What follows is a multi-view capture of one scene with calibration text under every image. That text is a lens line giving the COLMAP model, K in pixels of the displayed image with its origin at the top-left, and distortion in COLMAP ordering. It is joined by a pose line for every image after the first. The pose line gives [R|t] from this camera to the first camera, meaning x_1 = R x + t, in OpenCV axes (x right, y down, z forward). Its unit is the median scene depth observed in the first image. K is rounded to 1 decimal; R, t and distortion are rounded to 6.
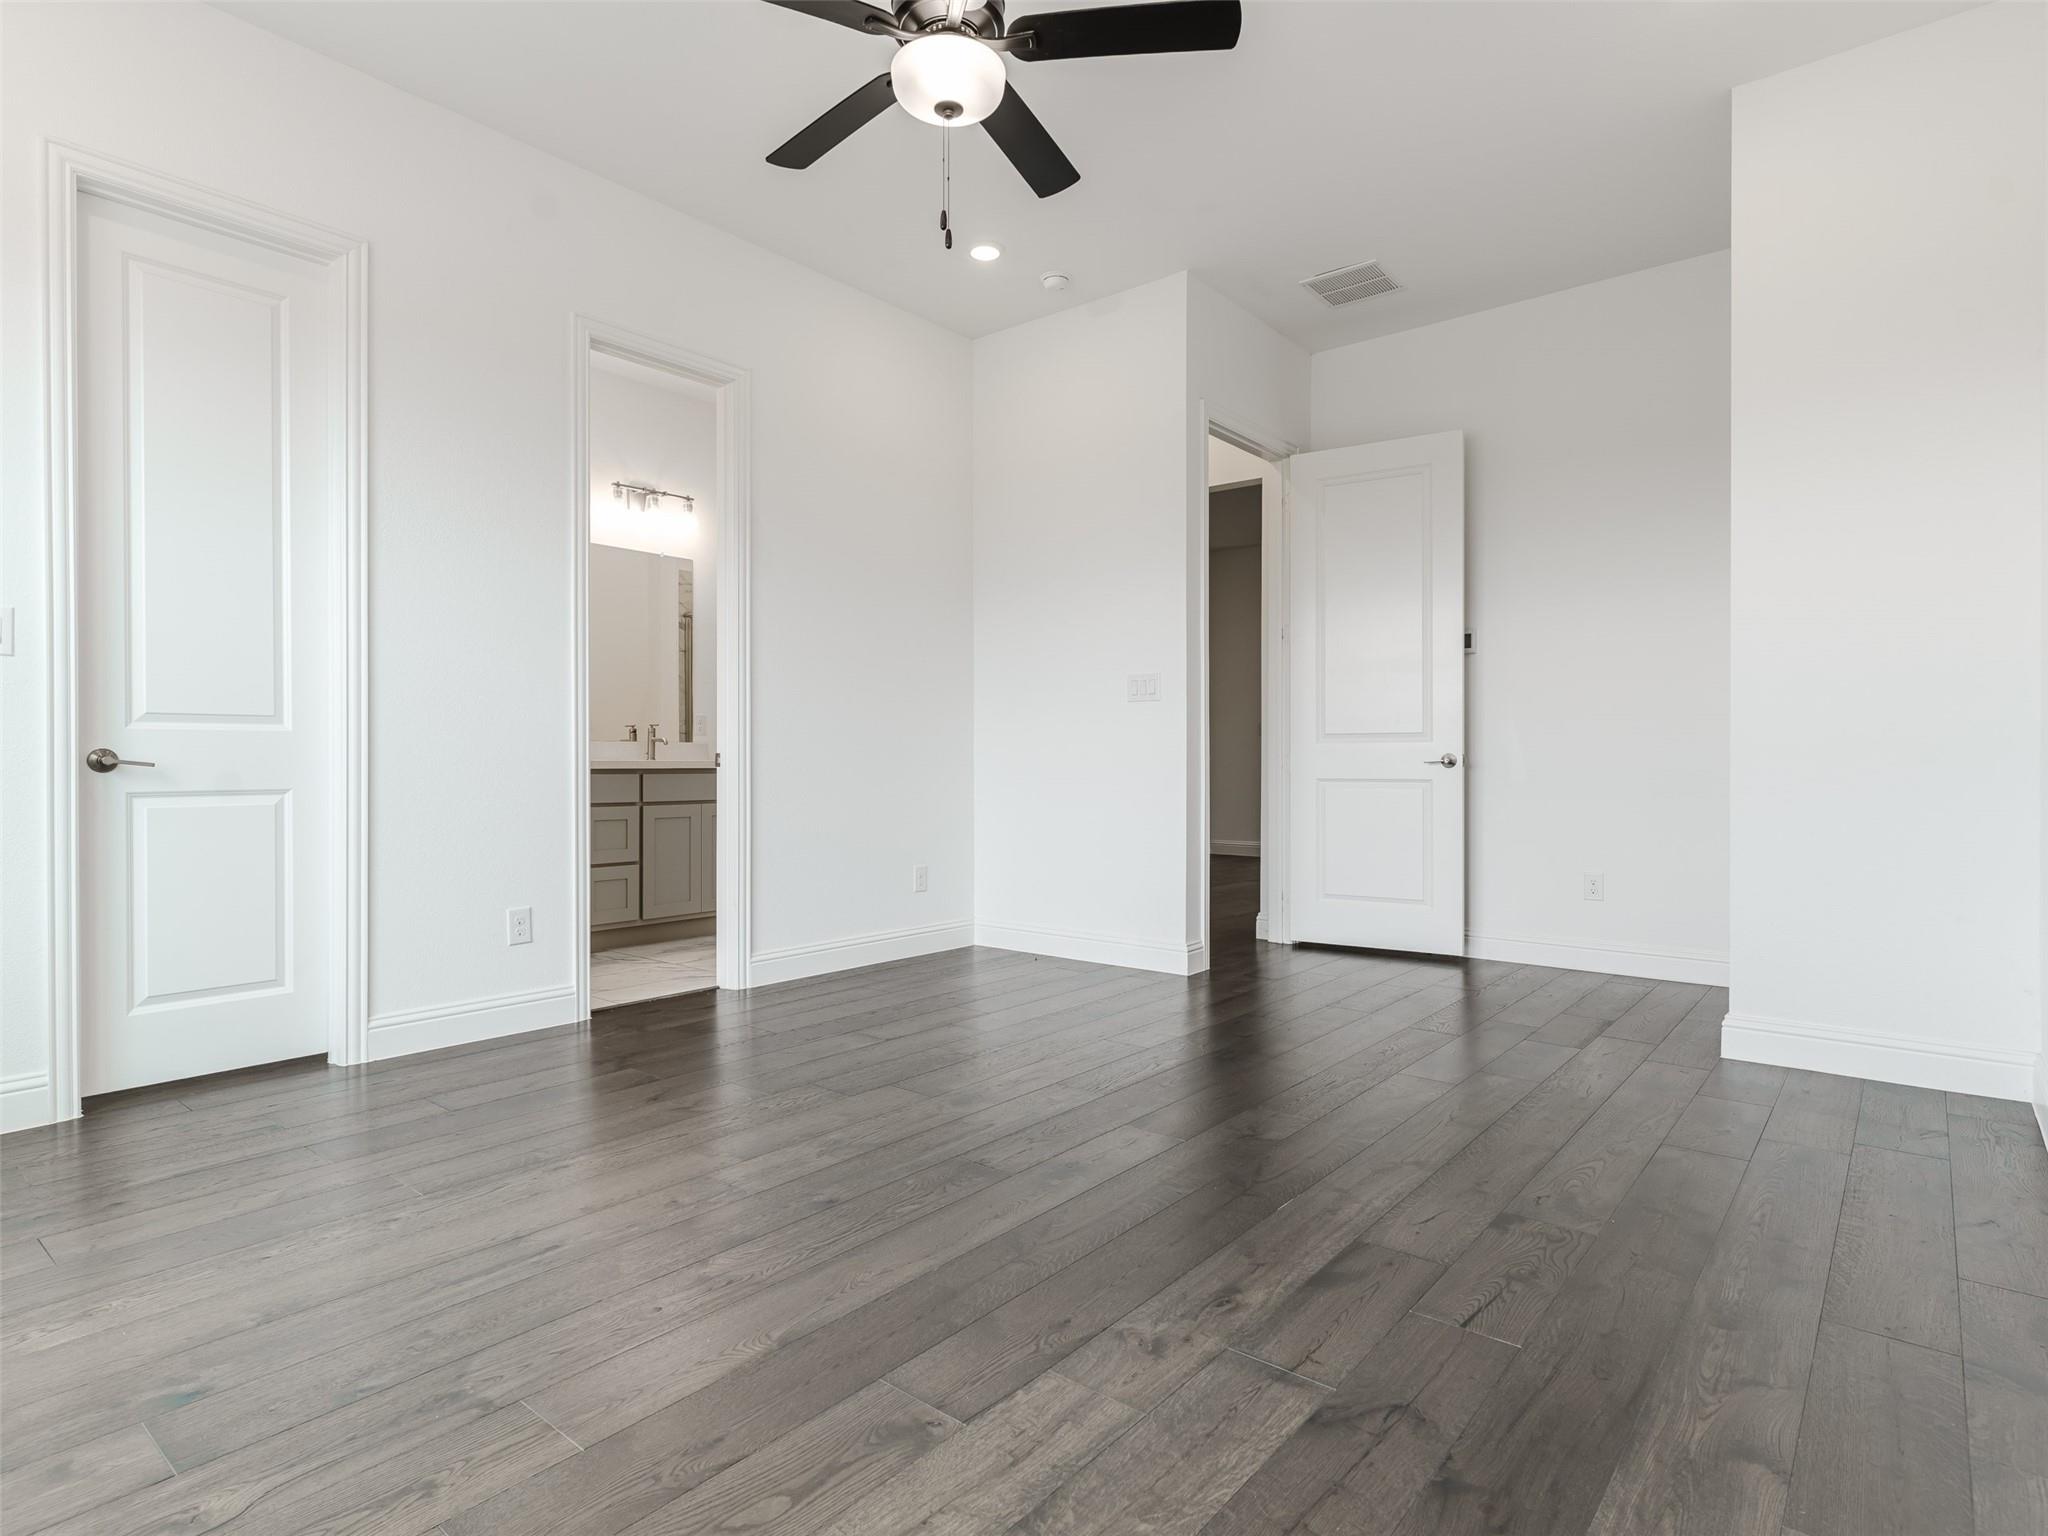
lens RADIAL K [[1096.1, 0, 1016.4], [0, 1096.1, 755.8], [0, 0, 1]] dist [-0.000403, 0.000095]
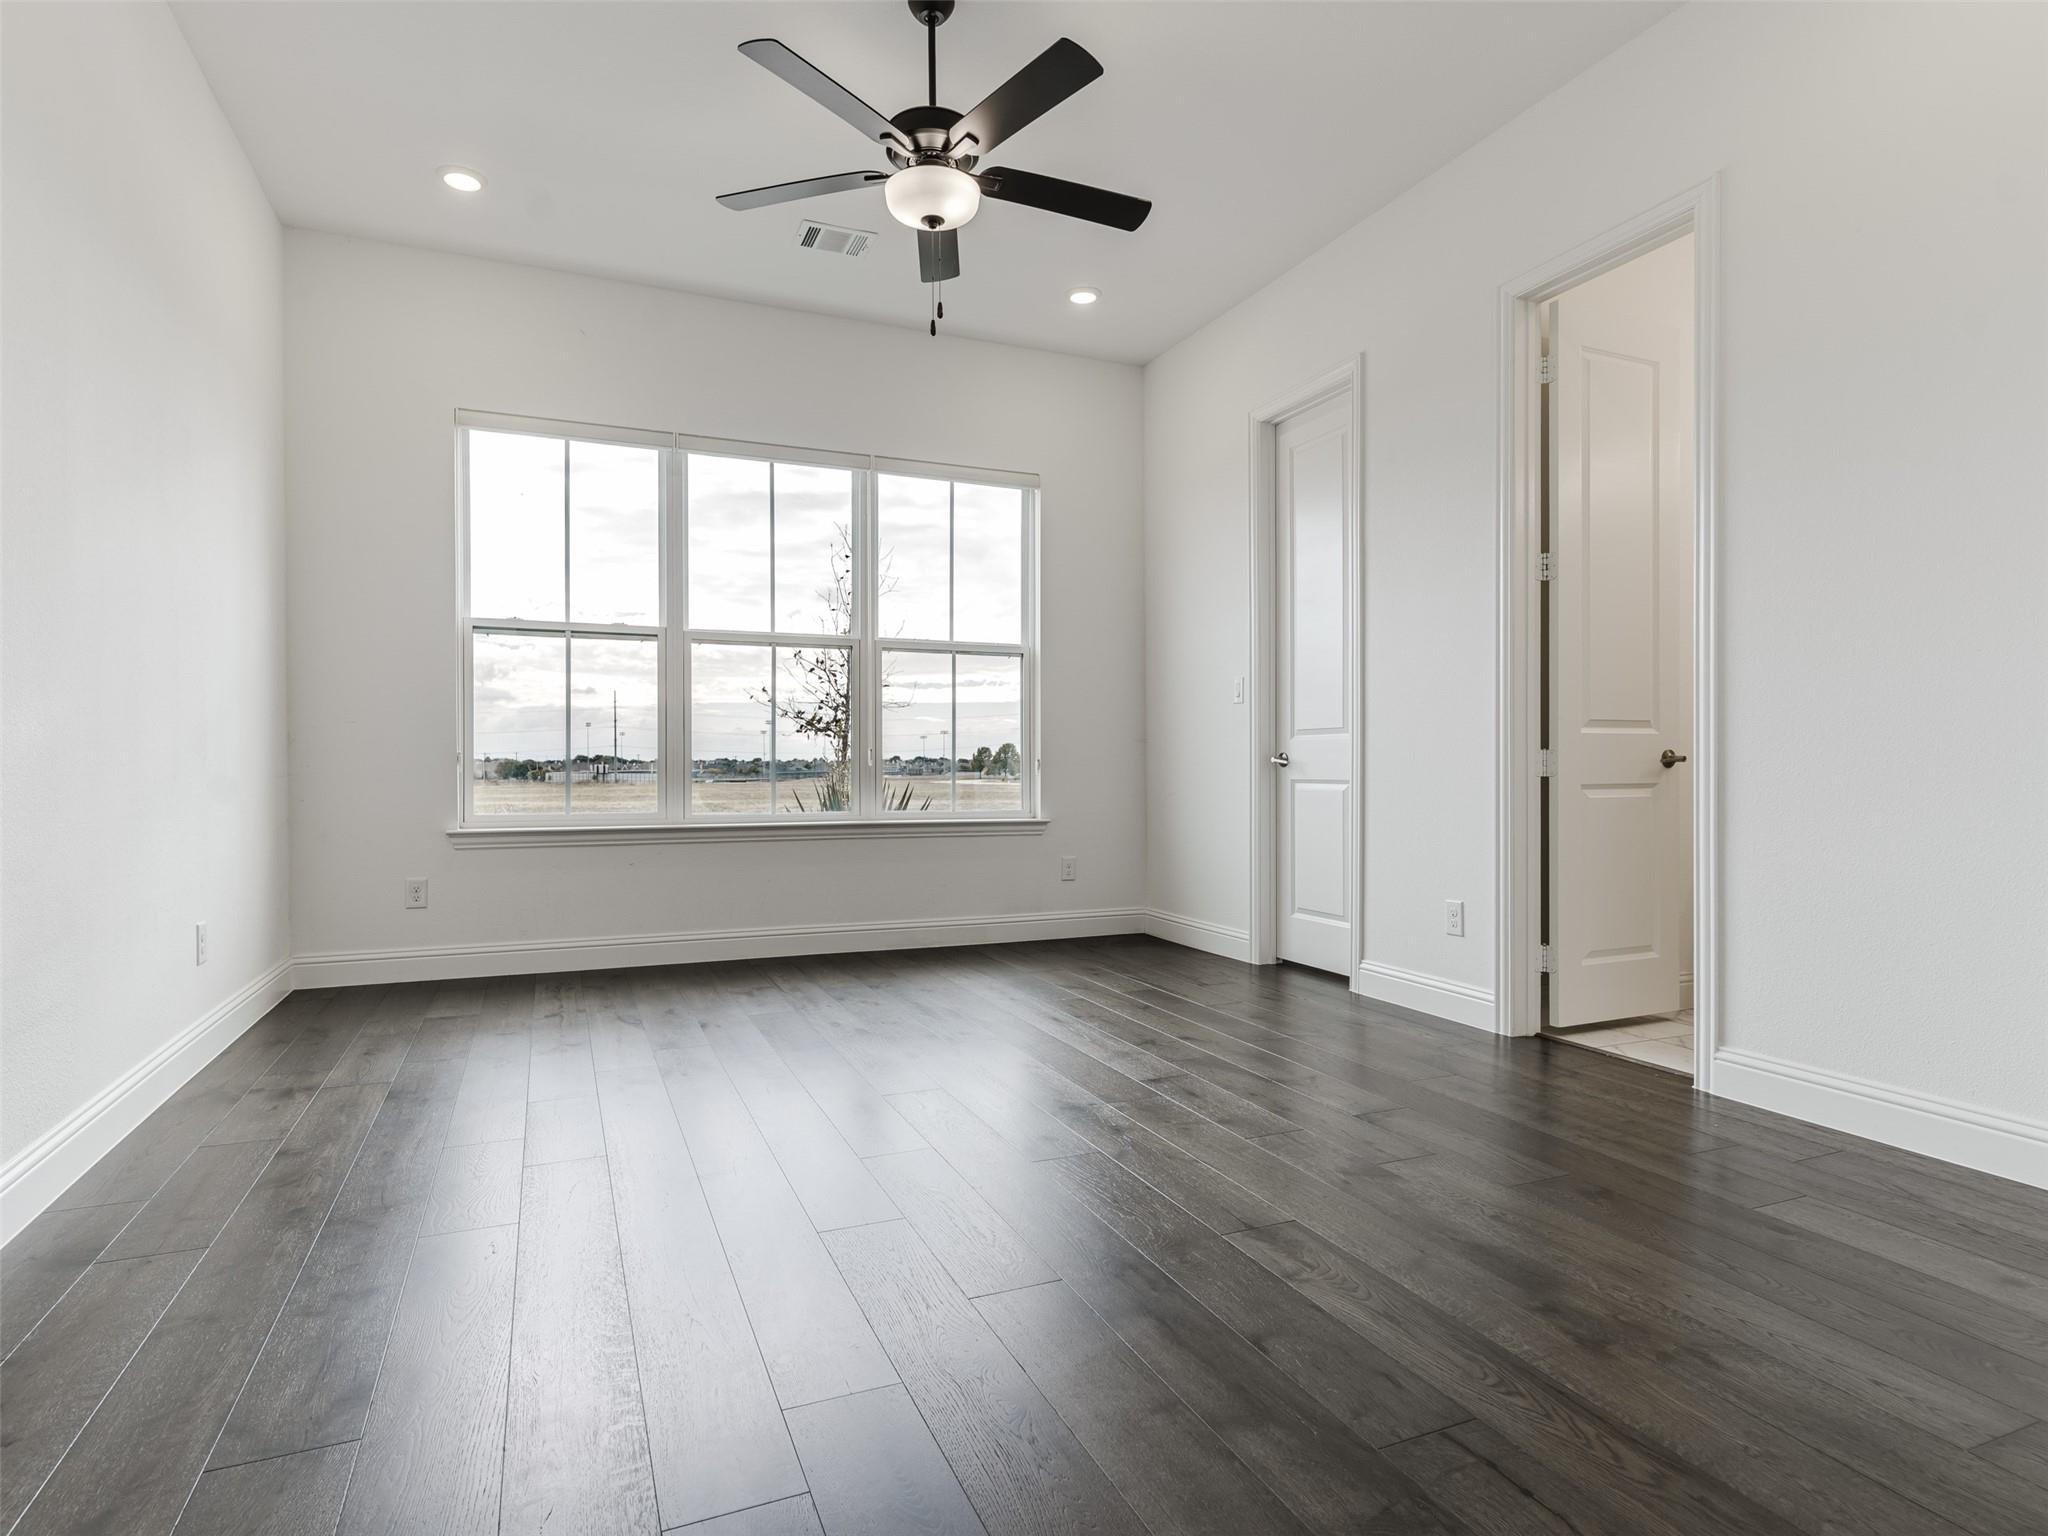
lens RADIAL K [[1096.1, 0, 1016.4], [0, 1096.1, 755.8], [0, 0, 1]] dist [-0.000403, 0.000095]
pose [[-0.452487, -0.005196, -0.891756, 0.592939], [0.000406, 0.999982, -0.006032, 0.006999], [0.891771, -0.003091, -0.452476, 0.983717]]
